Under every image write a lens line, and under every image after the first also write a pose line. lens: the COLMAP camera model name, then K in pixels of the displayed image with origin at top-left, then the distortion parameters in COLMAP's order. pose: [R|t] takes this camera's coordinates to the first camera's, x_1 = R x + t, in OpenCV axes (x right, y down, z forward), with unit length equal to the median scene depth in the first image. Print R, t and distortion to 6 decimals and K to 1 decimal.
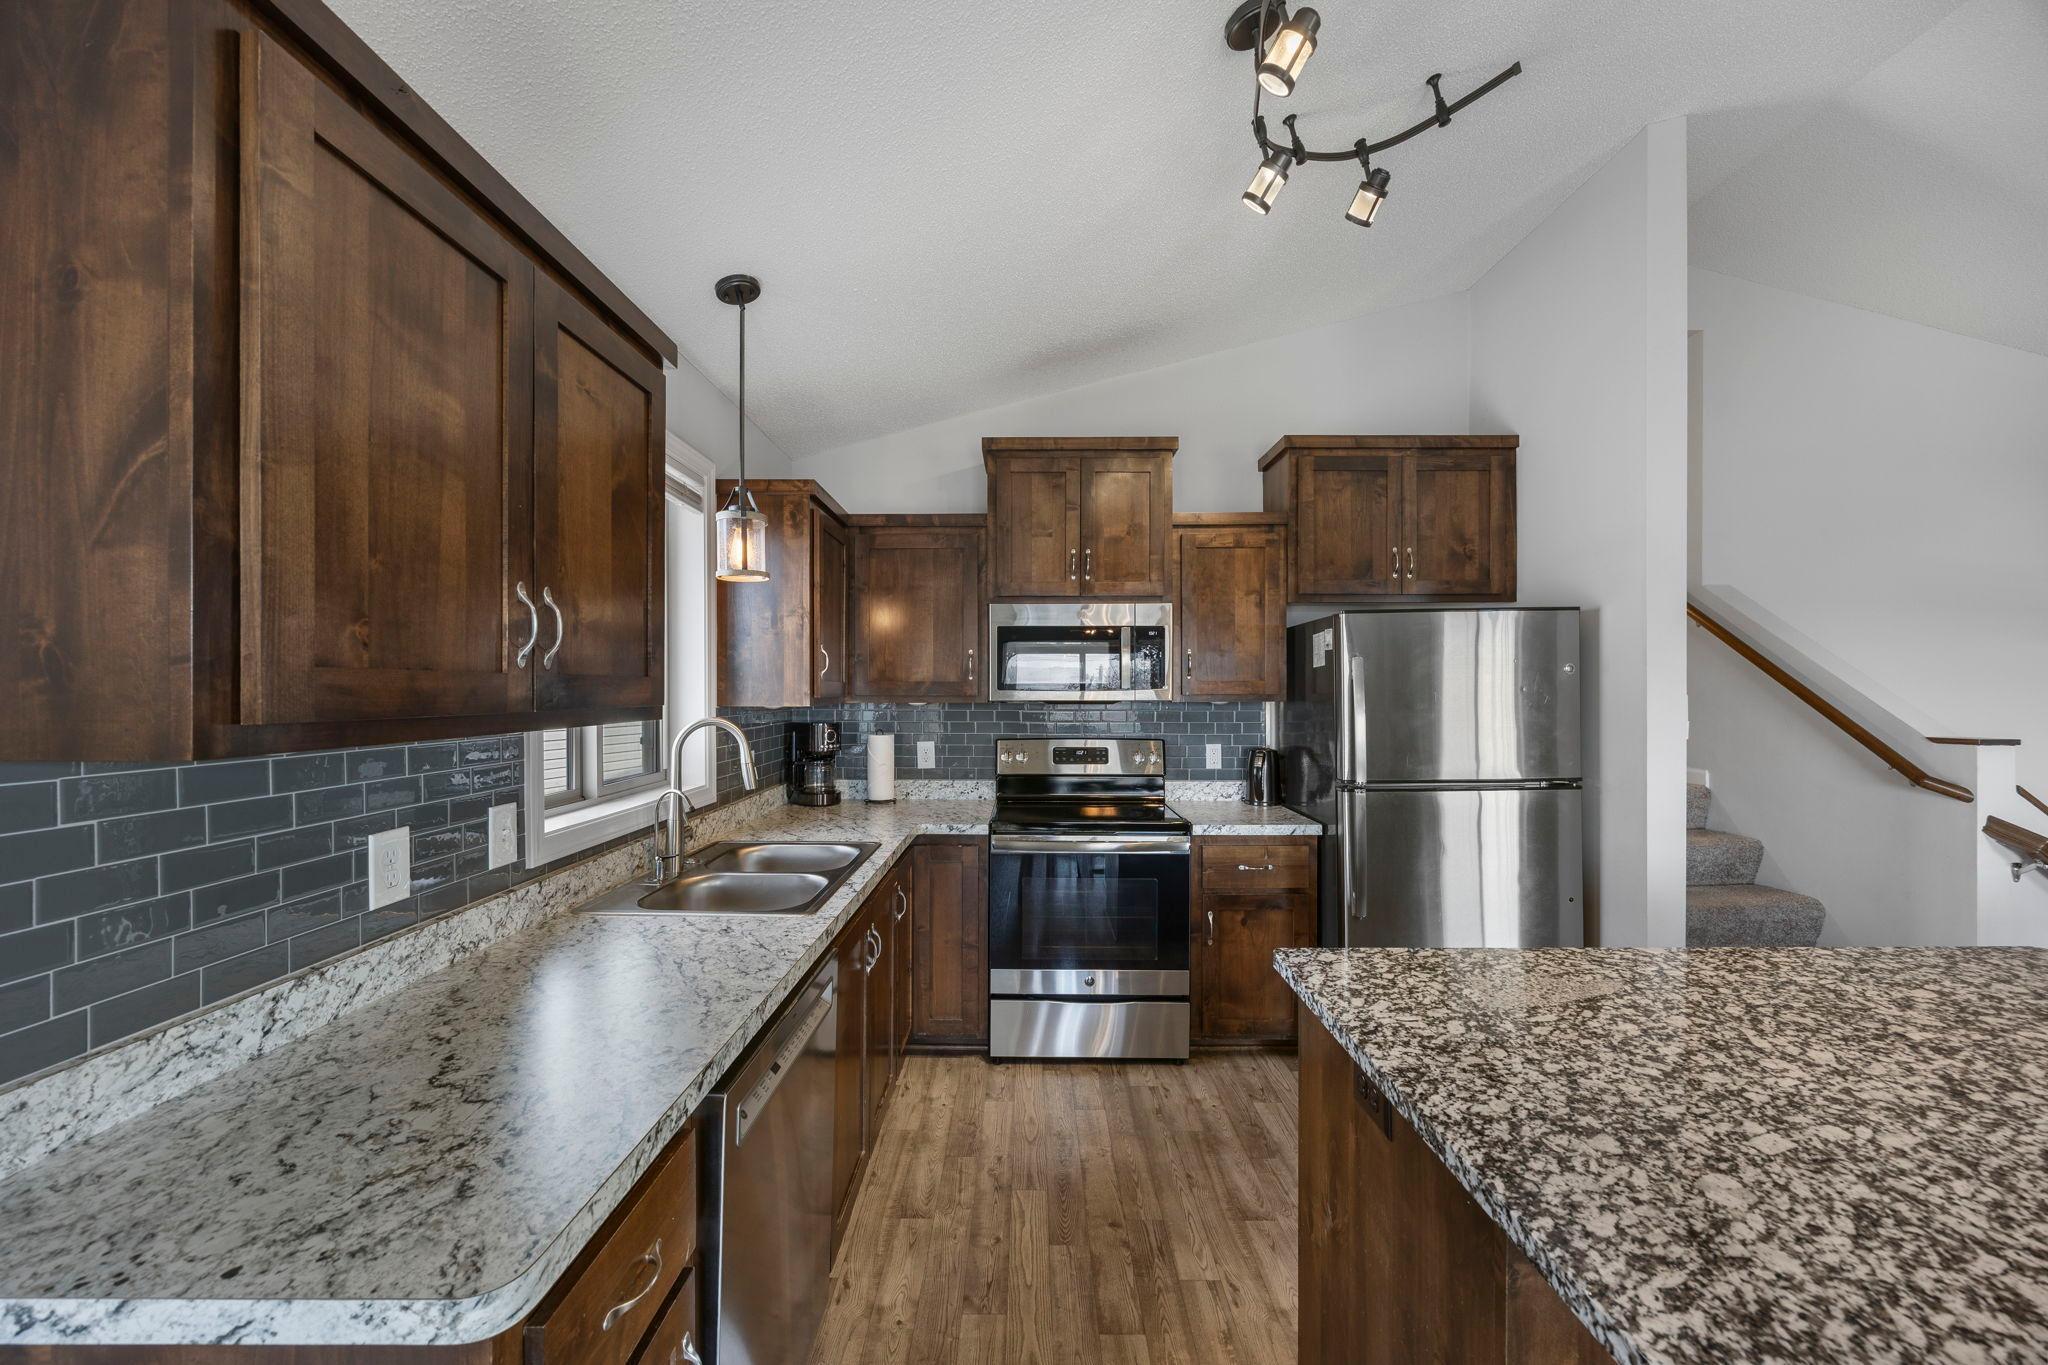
lens RADIAL K [[780.0, 0, 1024.4], [0, 780.0, 688.6], [0, 0, 1]] dist [-0.002570, -0.000015]
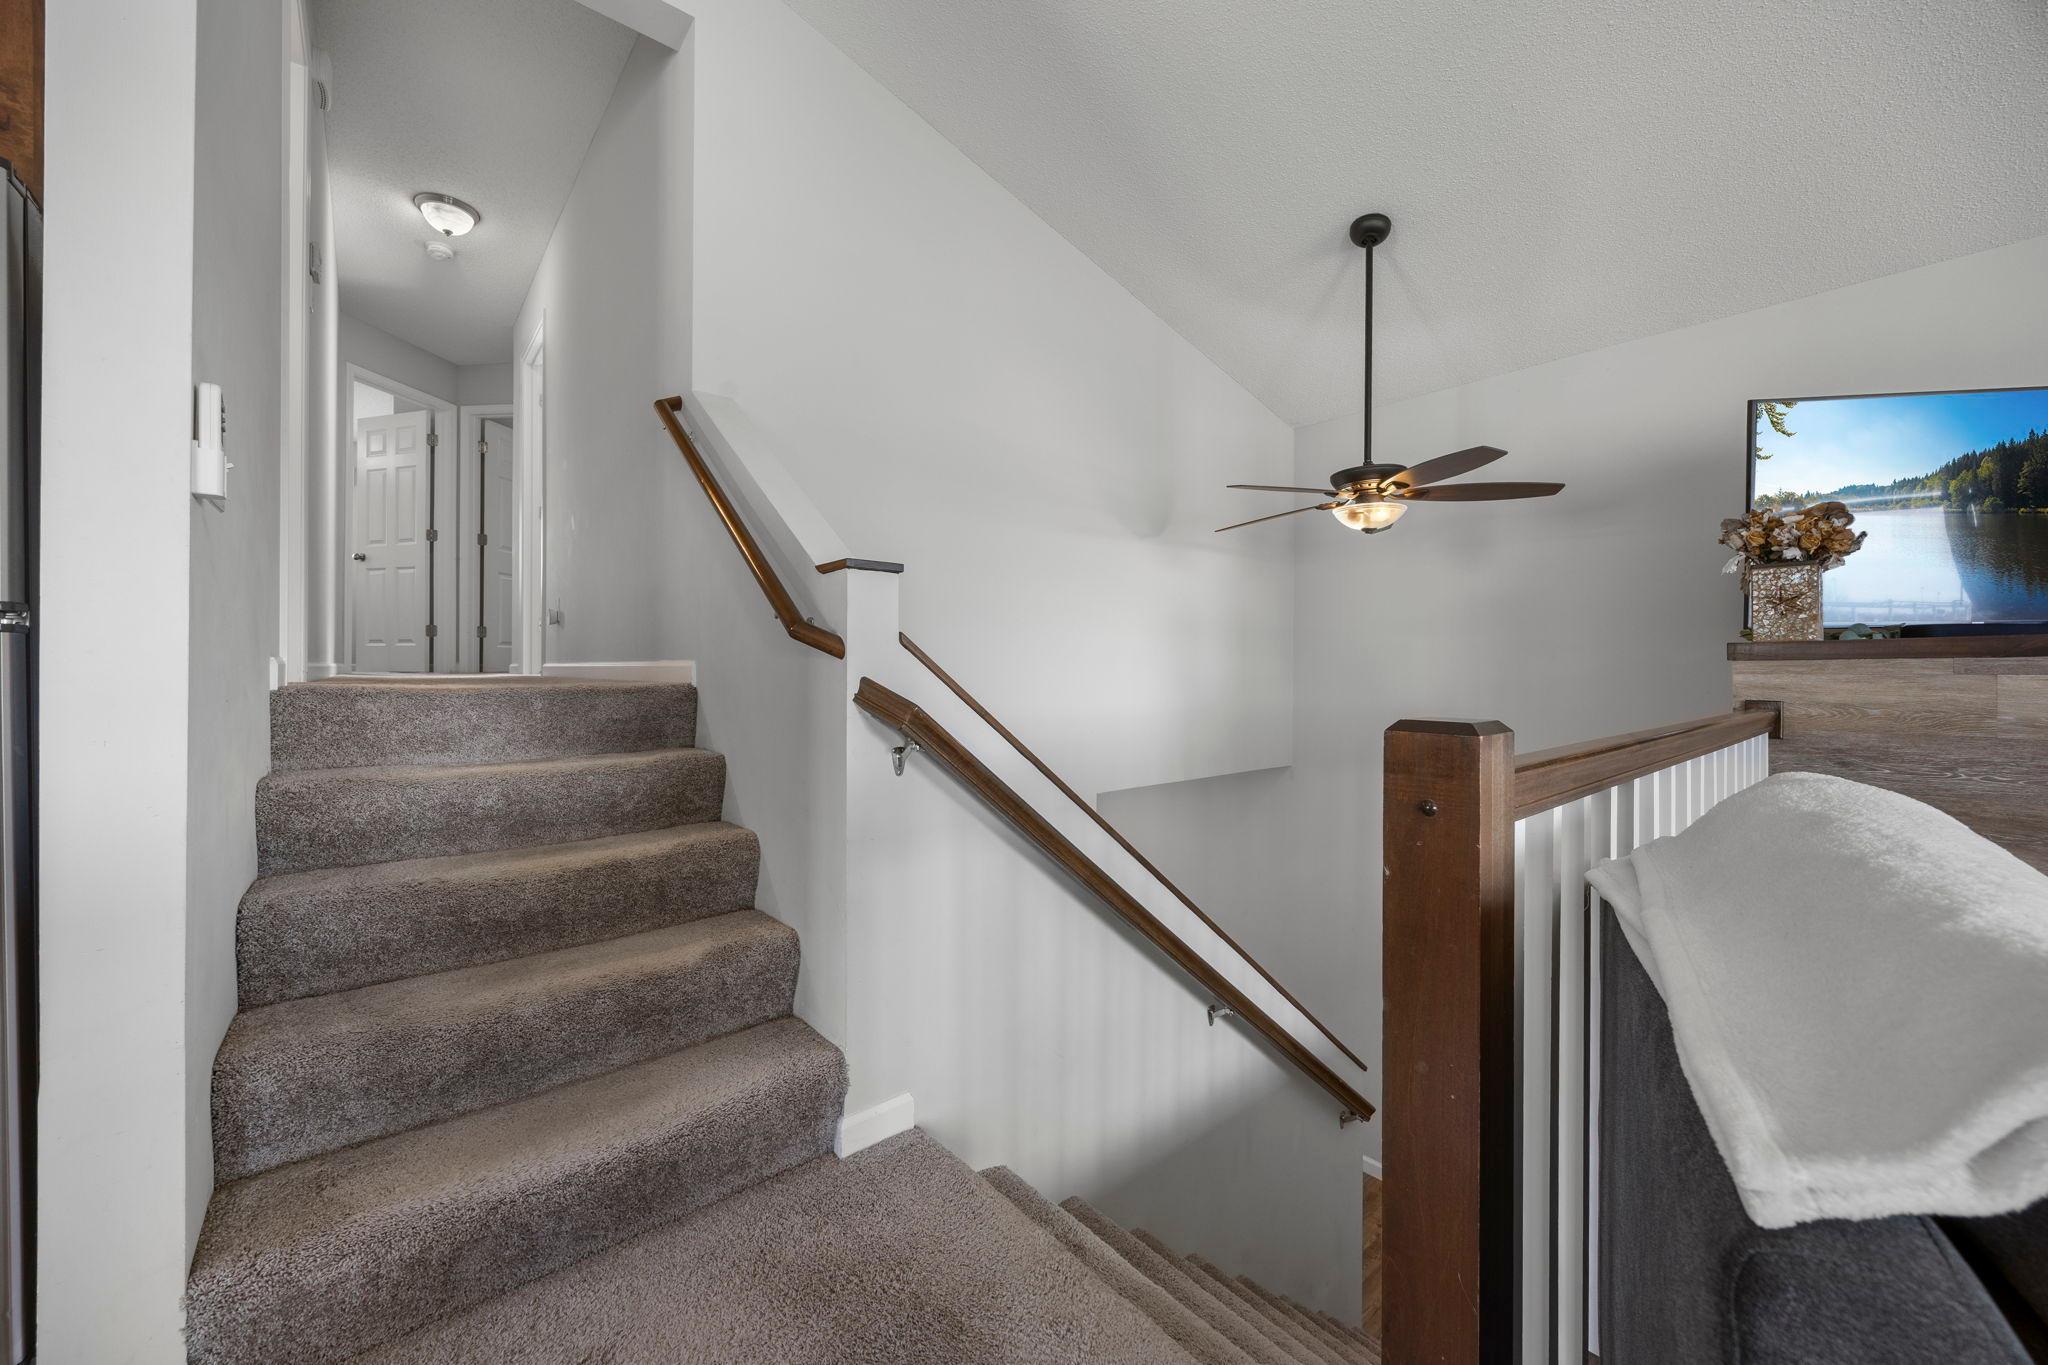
lens RADIAL K [[775.3, 0, 1021.0], [0, 775.3, 675.7], [0, 0, 1]] dist [-0.003322, -0.000071]
pose [[0.762618, 0.002240, 0.646846, 1.549302], [-0.002635, 0.999996, -0.000356, 0.272496], [-0.646844, -0.001433, 0.762621, 0.706040]]
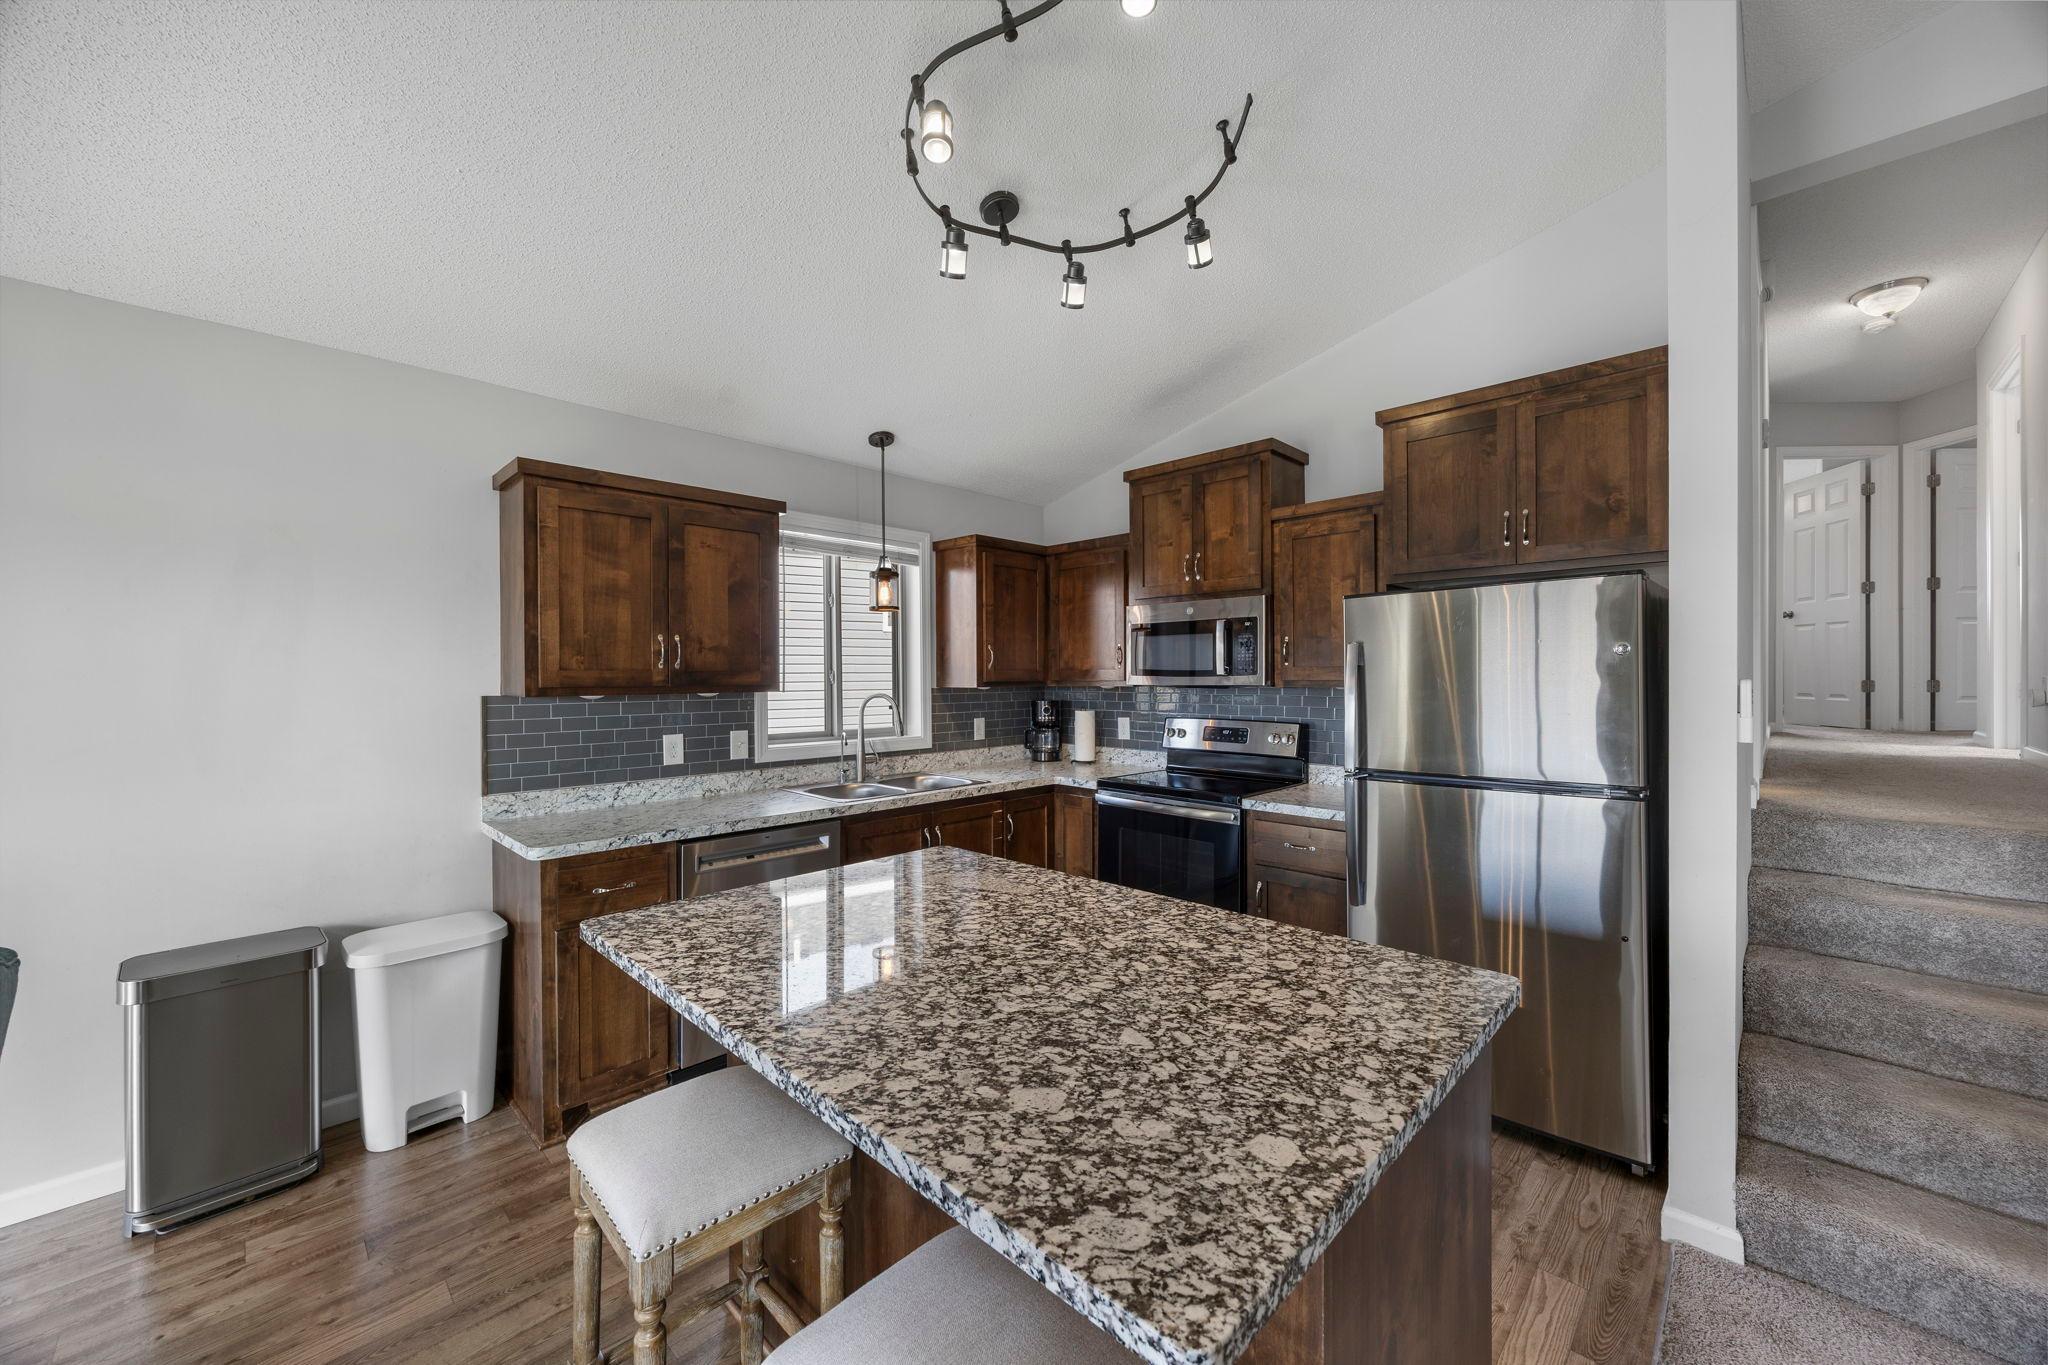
lens RADIAL K [[775.3, 0, 1021.0], [0, 775.3, 675.7], [0, 0, 1]] dist [-0.003322, -0.000071]
pose [[0.716274, -0.001997, -0.697816, 1.474560], [0.003242, 0.999995, 0.000466, -0.000767], [0.697811, -0.002596, 0.716277, 0.012830]]
